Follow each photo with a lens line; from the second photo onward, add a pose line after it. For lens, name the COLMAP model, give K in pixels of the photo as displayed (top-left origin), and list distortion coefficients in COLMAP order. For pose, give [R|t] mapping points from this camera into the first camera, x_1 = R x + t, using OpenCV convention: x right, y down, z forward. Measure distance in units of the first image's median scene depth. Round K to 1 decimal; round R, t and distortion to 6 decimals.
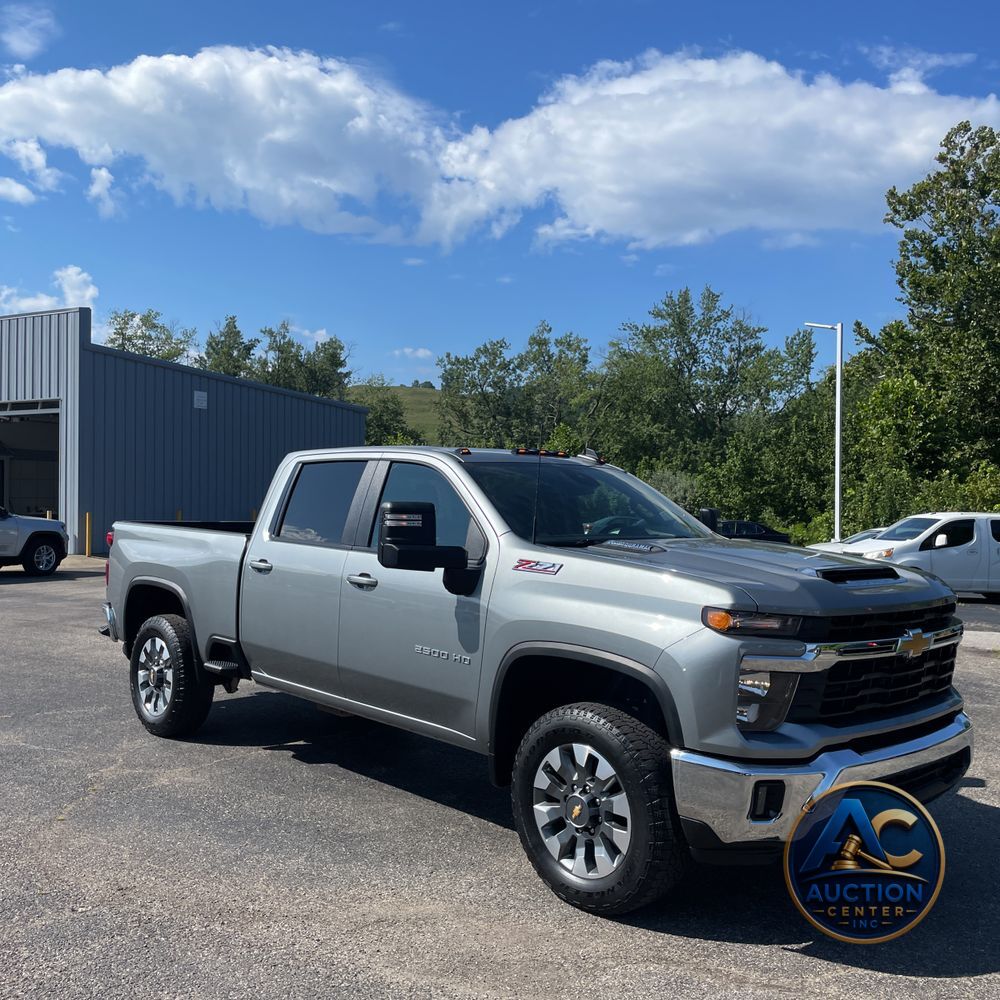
lens RADIAL K [[991.5, 0, 488.5], [0, 991.5, 488.2], [0, 0, 1]] dist [0.065705, -0.077751]
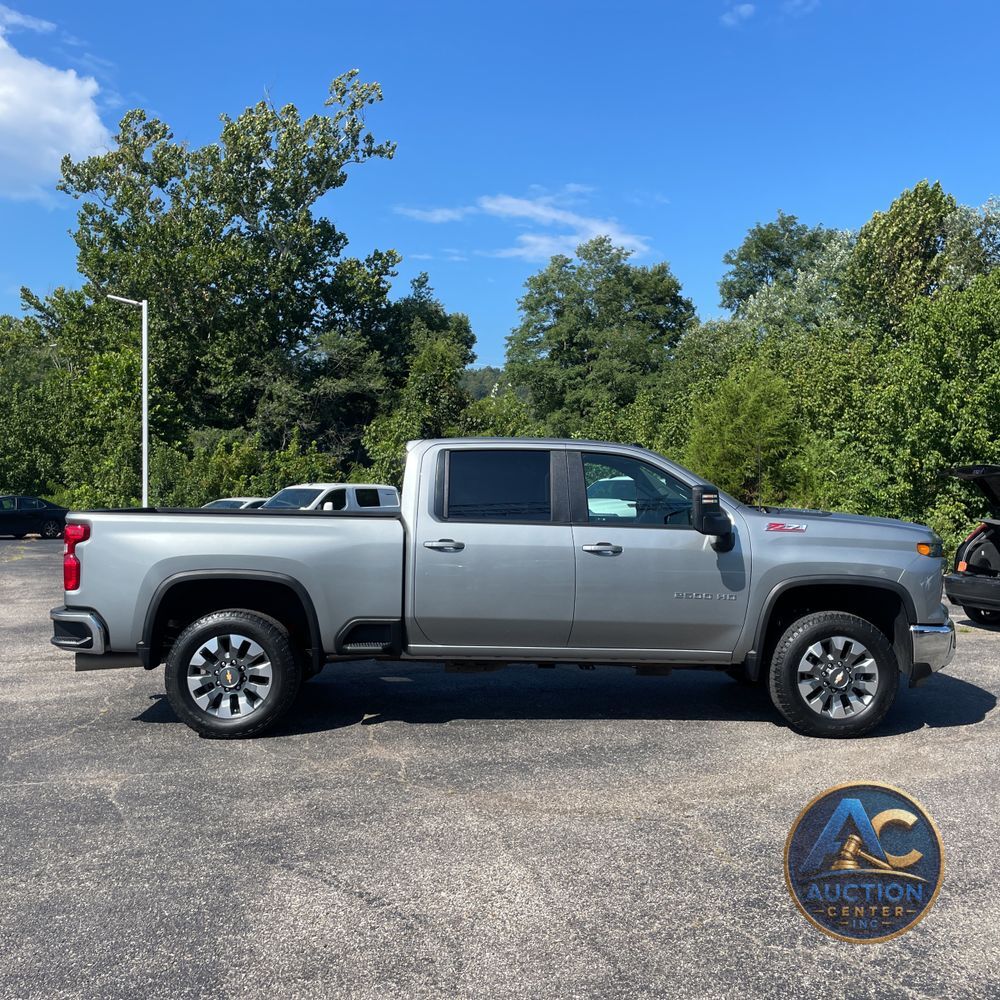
lens RADIAL K [[1001.8, 0, 455.6], [0, 1001.8, 515.5], [0, 0, 1]] dist [0.118596, -0.210473]
pose [[0.677099, -0.040939, 0.734753, -0.105516], [-0.000756, 0.998412, 0.056326, -0.001737], [-0.735892, -0.038693, 0.675993, 0.025877]]
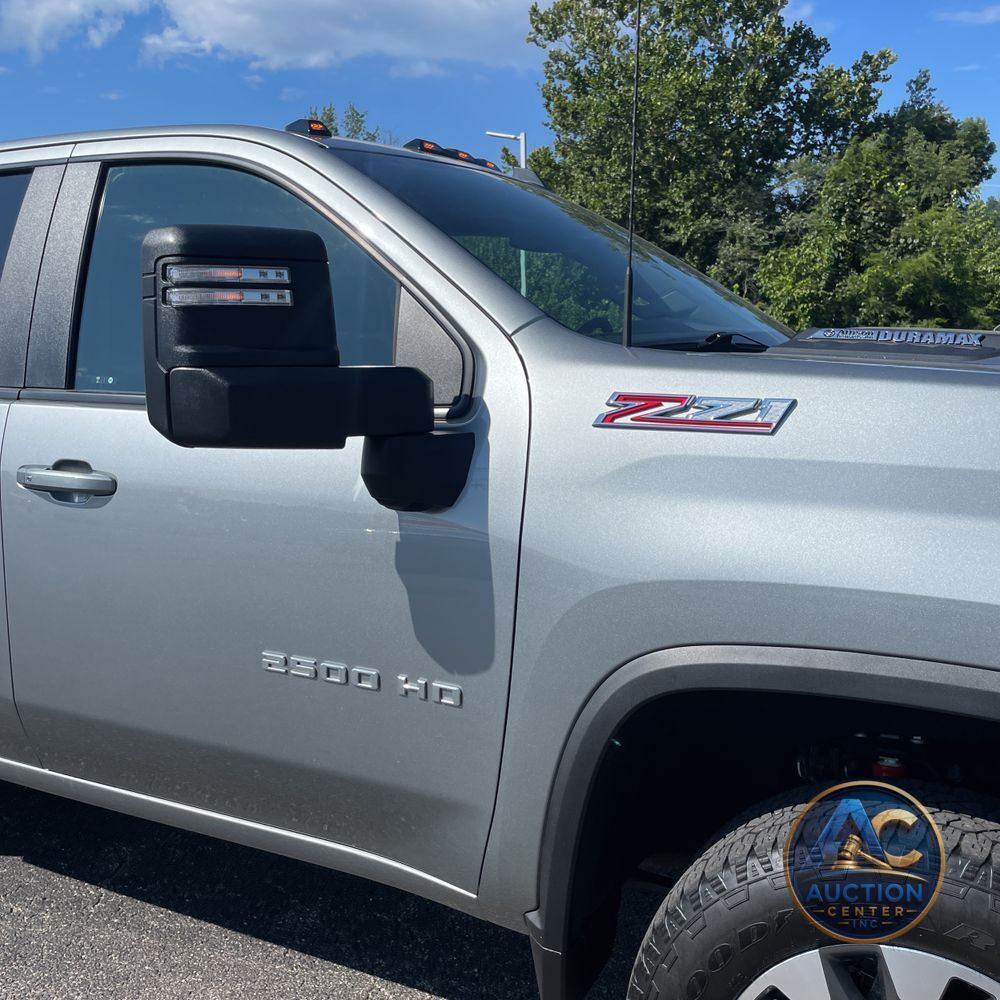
lens RADIAL K [[991.5, 0, 488.5], [0, 991.5, 488.2], [0, 0, 1]] dist [0.065705, -0.077751]
pose [[0.937501, -0.087293, 0.336857, -0.009467], [0.032966, 0.985951, 0.163751, 0.003619], [-0.346419, -0.142411, 0.927207, 0.054114]]
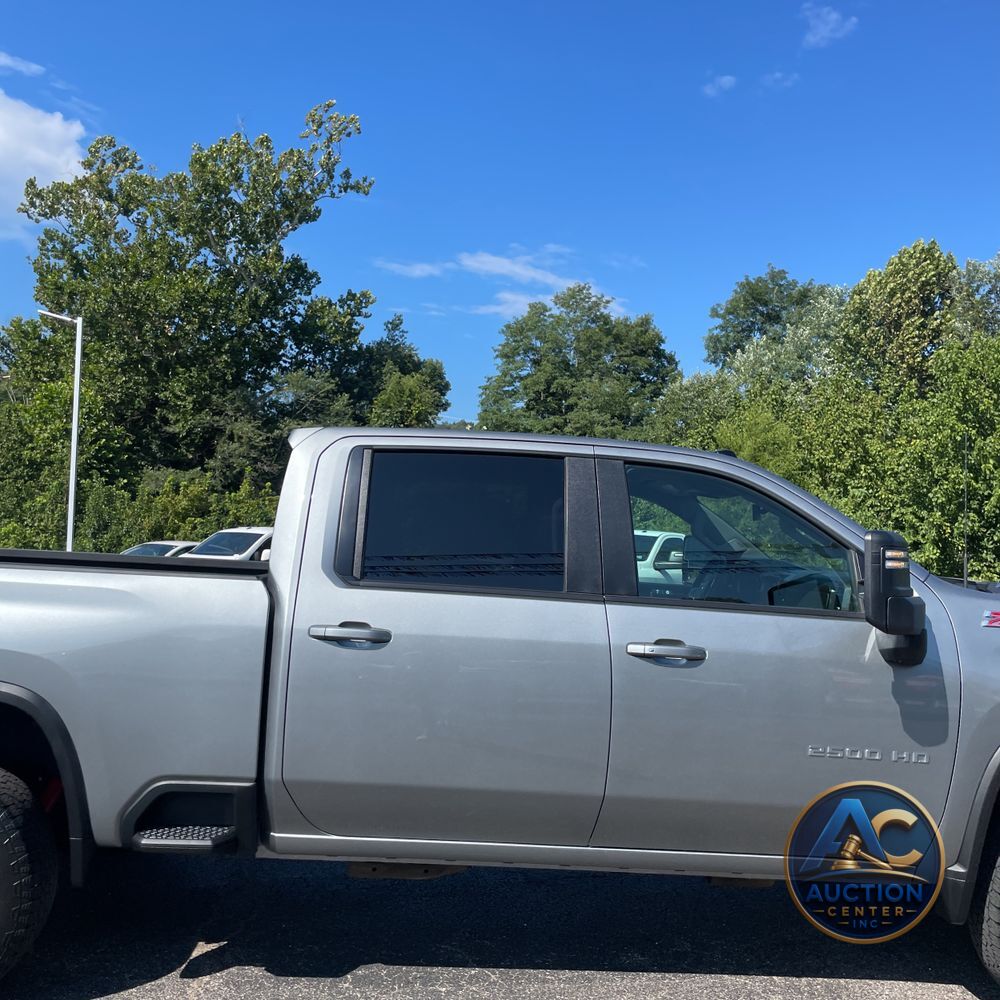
lens RADIAL K [[1001.8, 0, 455.6], [0, 1001.8, 515.5], [0, 0, 1]] dist [0.118596, -0.210473]
pose [[0.655260, 0.022531, 0.755068, -0.062334], [-0.036921, 0.999316, 0.002221, 0.000991], [-0.754501, -0.029333, 0.655643, 0.061856]]
